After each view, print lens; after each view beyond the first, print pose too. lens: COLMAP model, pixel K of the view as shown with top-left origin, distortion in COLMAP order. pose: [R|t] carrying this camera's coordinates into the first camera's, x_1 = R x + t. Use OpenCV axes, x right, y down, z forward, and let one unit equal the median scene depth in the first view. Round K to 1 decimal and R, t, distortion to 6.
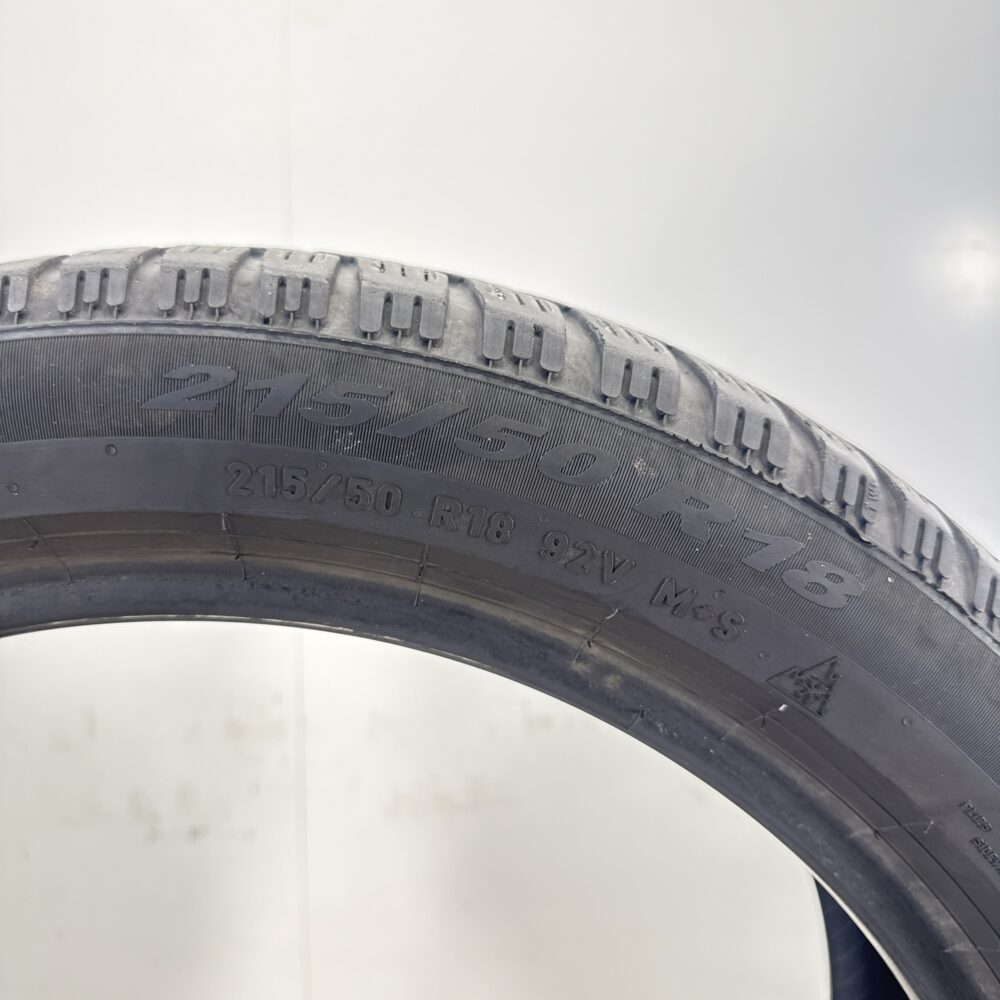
lens RADIAL K [[835.0, 0, 502.6], [0, 835.0, 493.8], [0, 0, 1]] dist [0.044123, -0.031308]
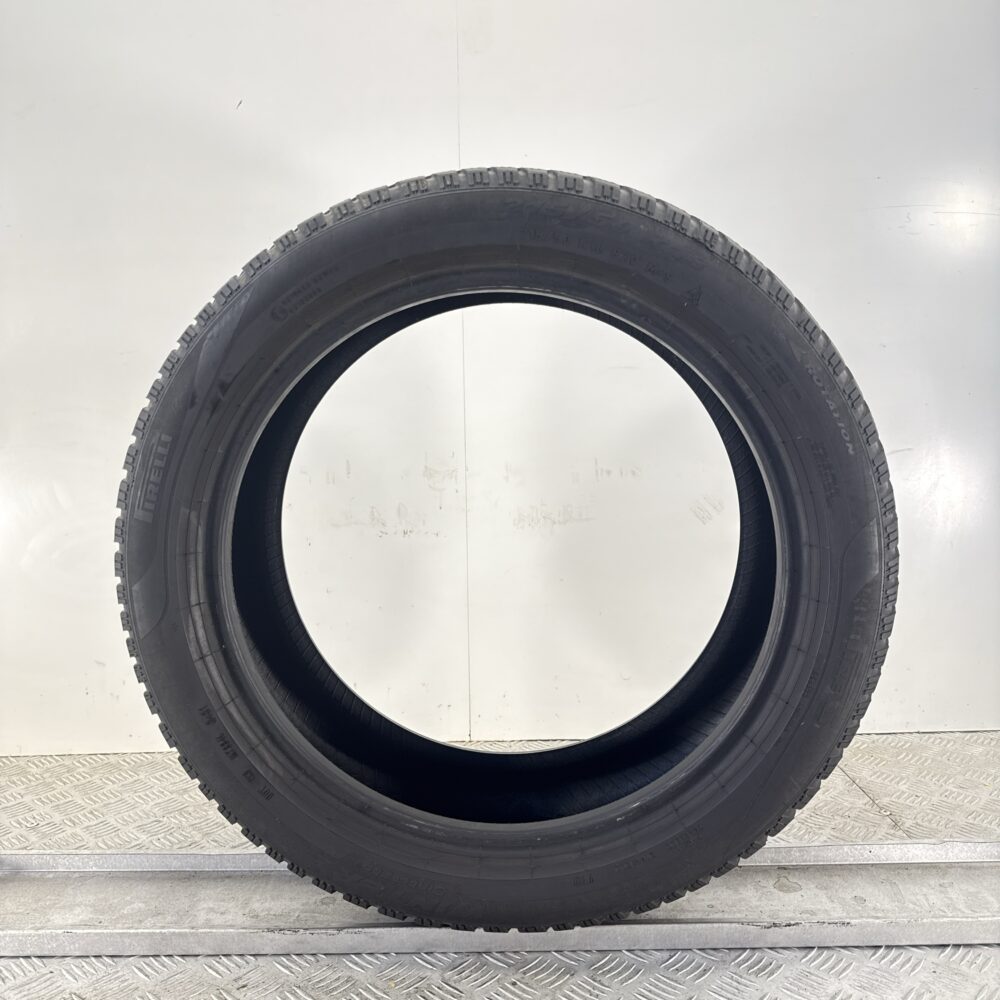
lens RADIAL K [[835.0, 0, 497.9], [0, 835.0, 507.0], [0, 0, 1]] dist [0.044123, -0.031308]
pose [[0.997225, 0.003457, -0.074372, -0.153517], [-0.000370, 0.999139, 0.041475, 0.922226], [0.074451, -0.041332, 0.996368, -2.375744]]
